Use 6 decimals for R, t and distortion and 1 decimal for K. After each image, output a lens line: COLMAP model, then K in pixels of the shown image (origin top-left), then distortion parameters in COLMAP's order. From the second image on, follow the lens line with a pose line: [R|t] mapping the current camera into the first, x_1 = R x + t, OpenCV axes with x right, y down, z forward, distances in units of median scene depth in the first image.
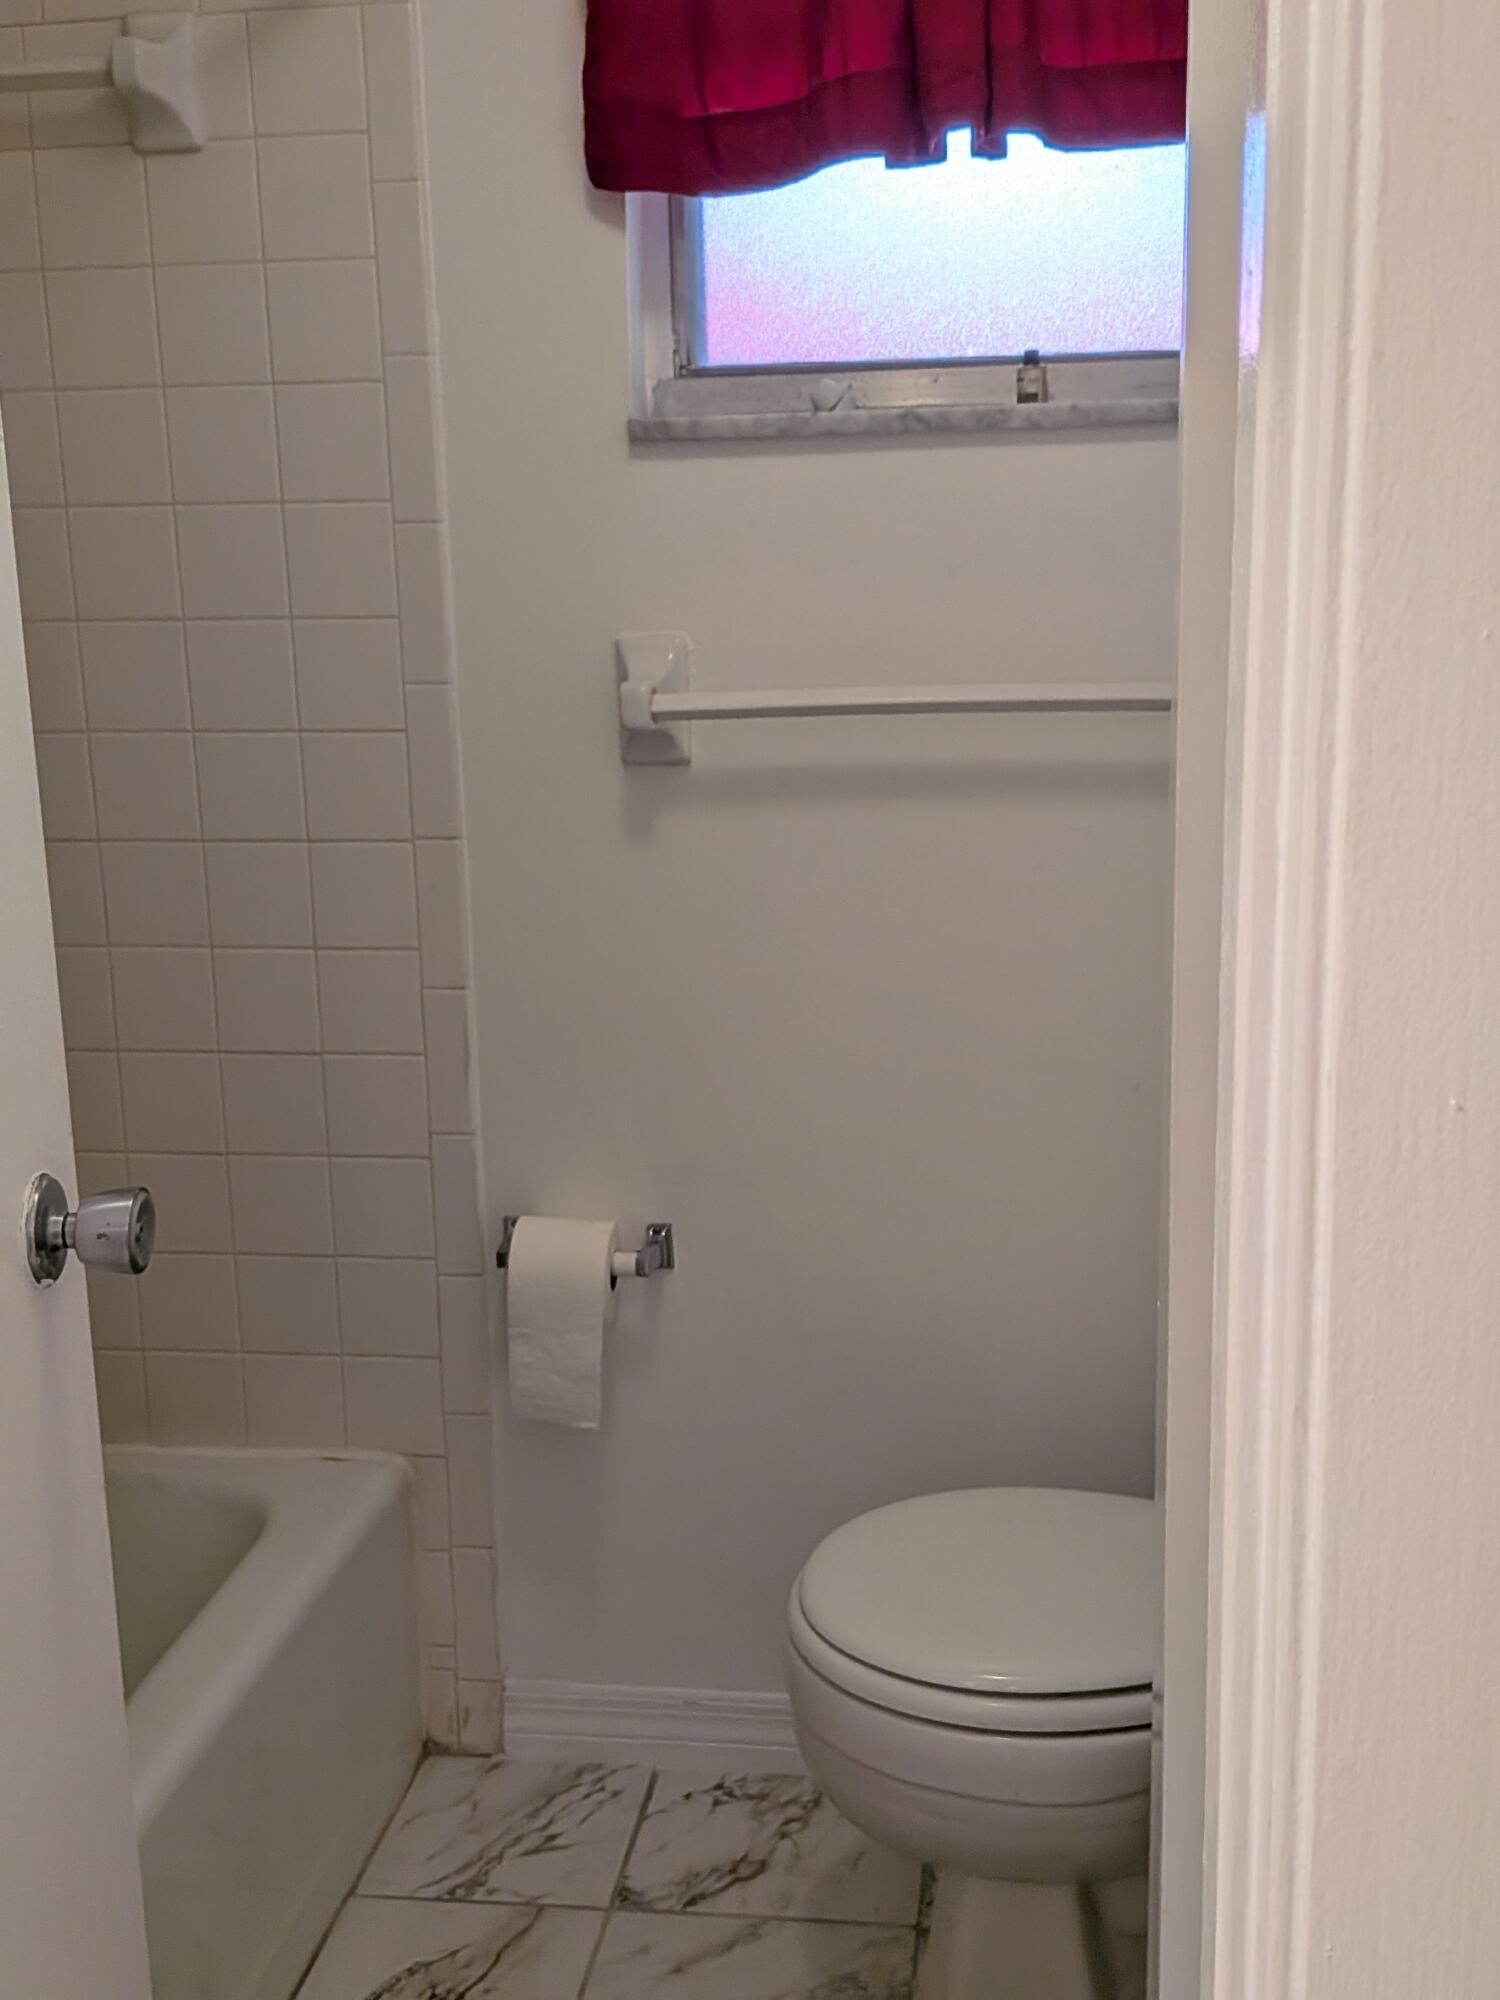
lens RADIAL K [[2167.0, 0, 750.0], [0, 2167.0, 1000.0], [0, 0, 1]] dist [0.137820, -0.021697]
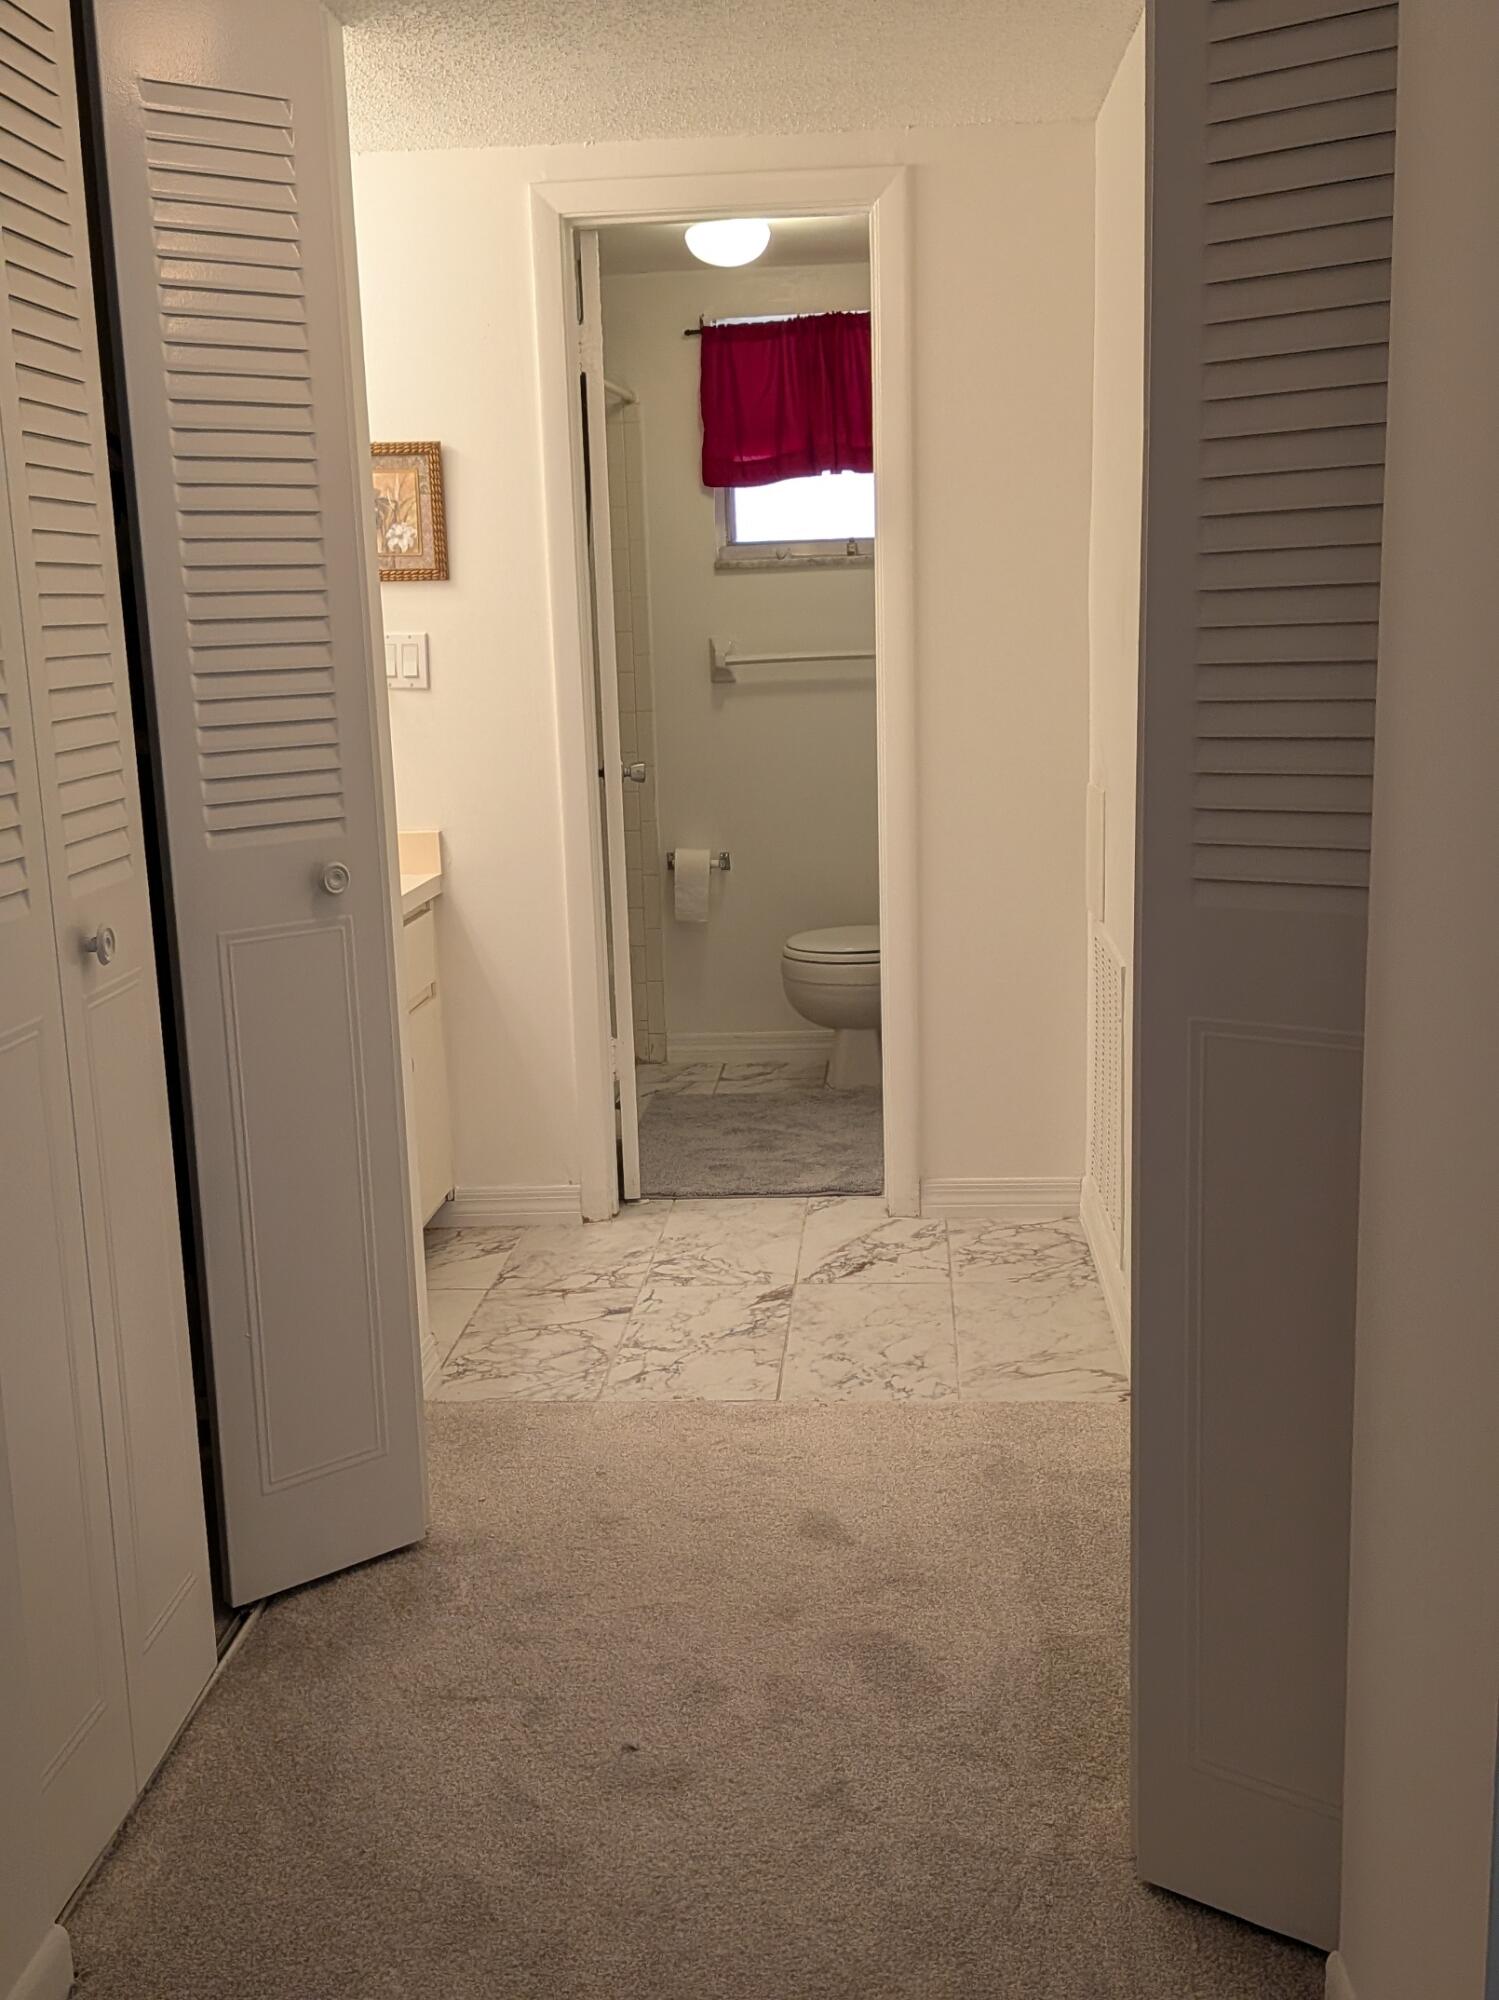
lens RADIAL K [[2167.0, 0, 749.5], [0, 2167.0, 1000.0], [0, 0, 1]] dist [0.137820, -0.021697]
pose [[0.995490, -0.023146, 0.092003, -0.278726], [0.026333, 0.999089, -0.033582, 0.398553], [-0.091141, 0.035853, 0.995192, -1.791915]]
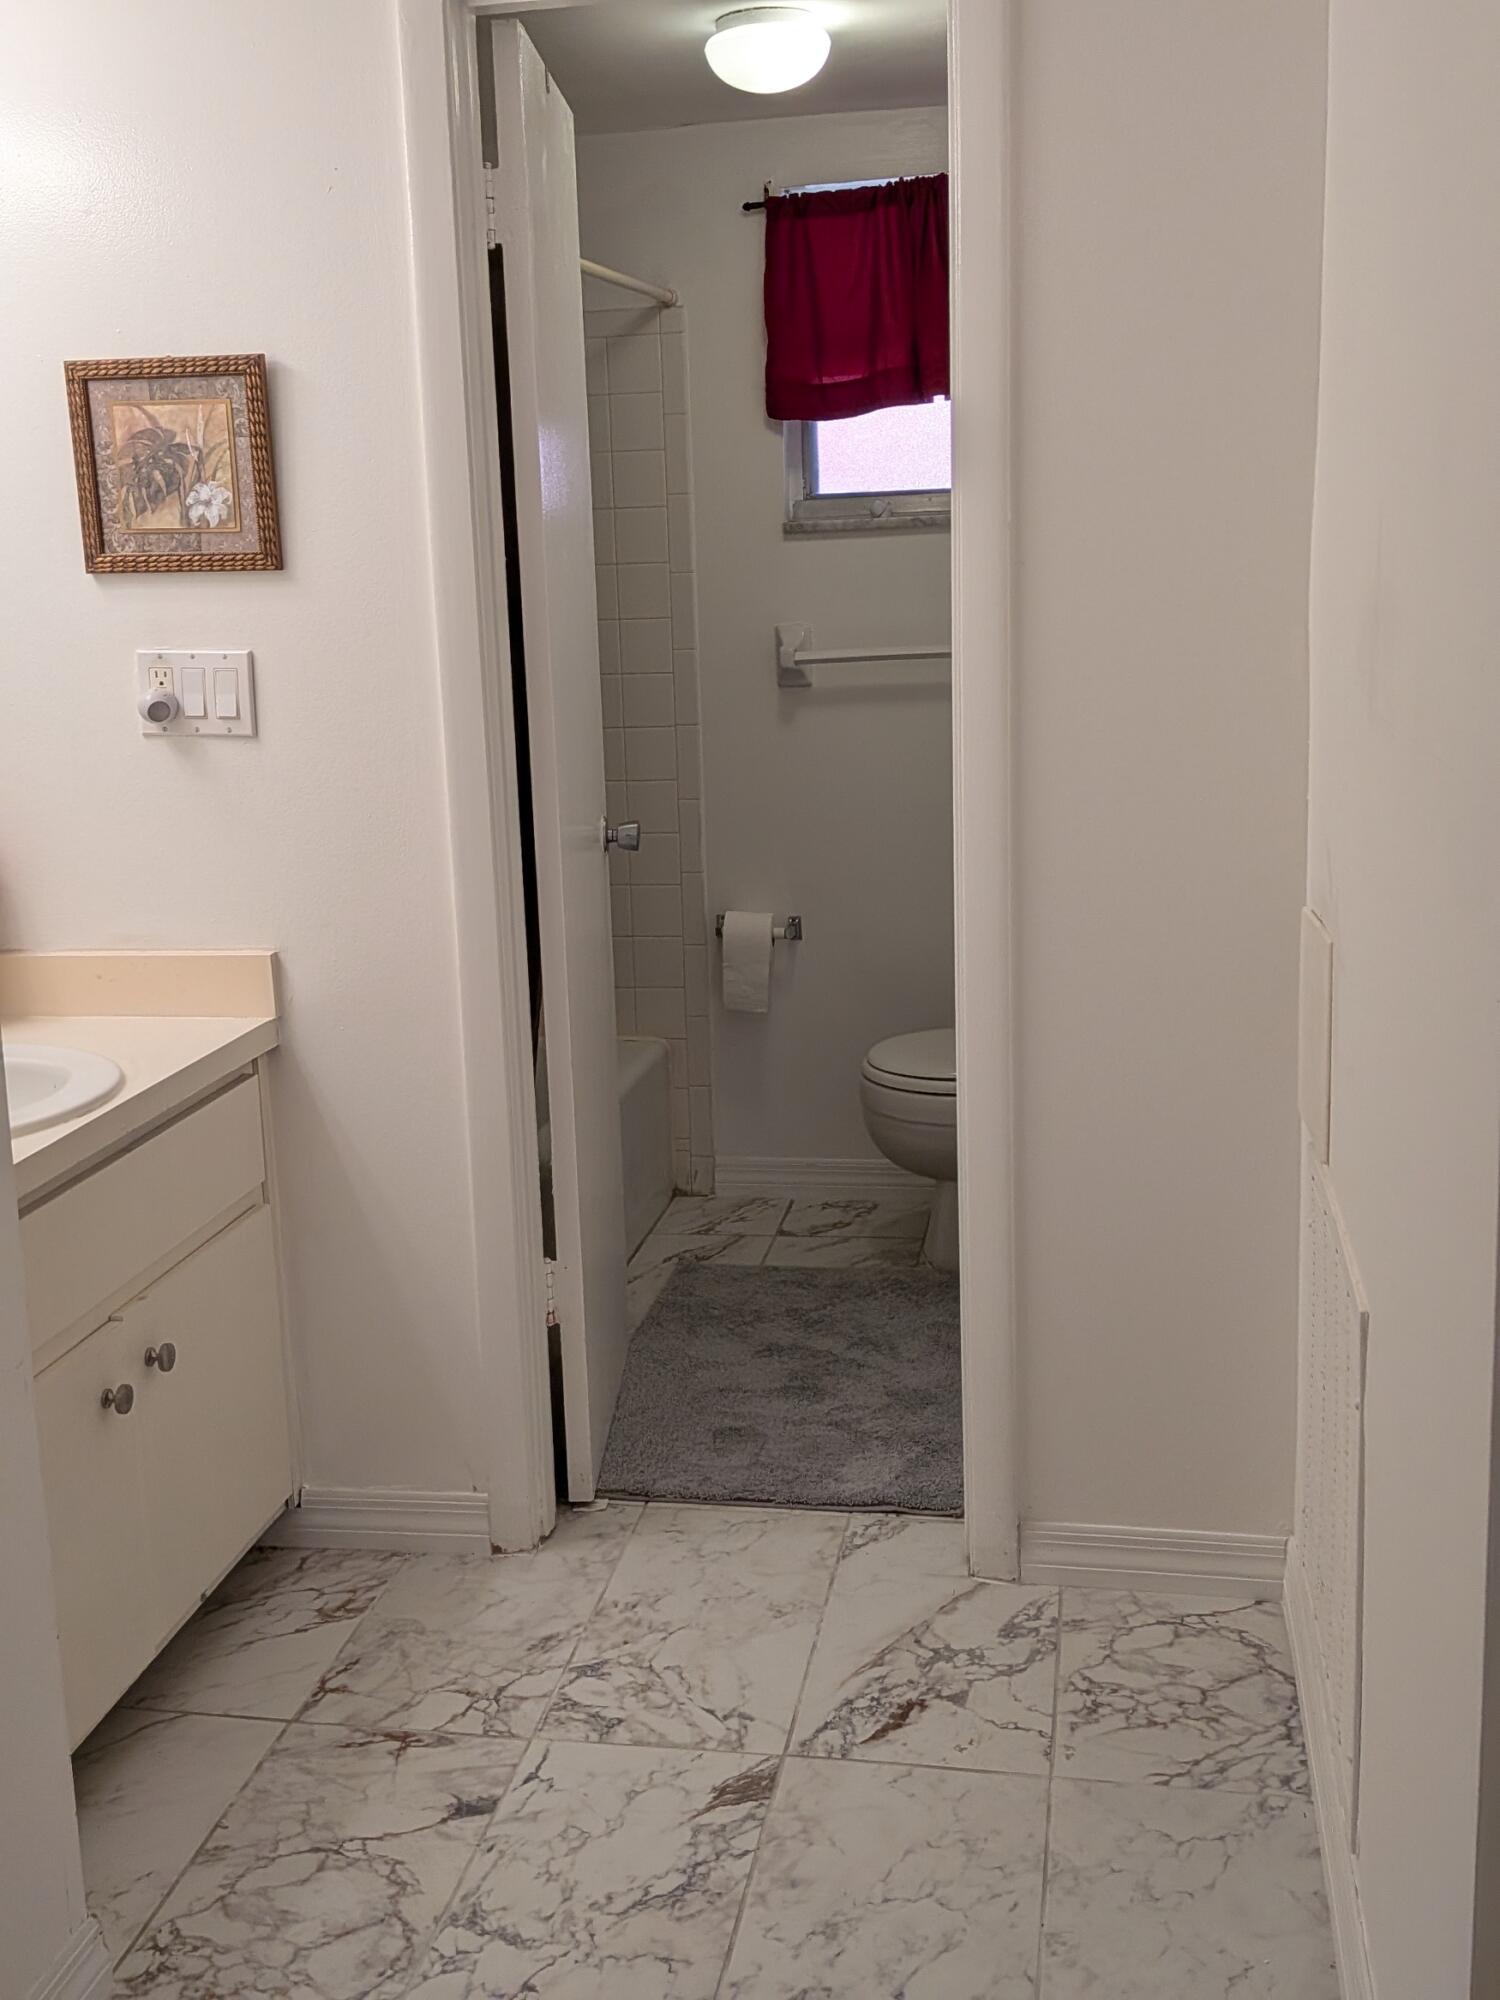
lens RADIAL K [[1988.0, 0, 723.9], [0, 1988.0, 883.0], [0, 0, 1]] dist [0.132504, -0.231384]
pose [[0.999179, -0.002437, -0.040452, -0.034636], [0.000901, 0.999279, -0.037957, 0.148306], [0.040515, 0.037890, 0.998460, -0.873119]]
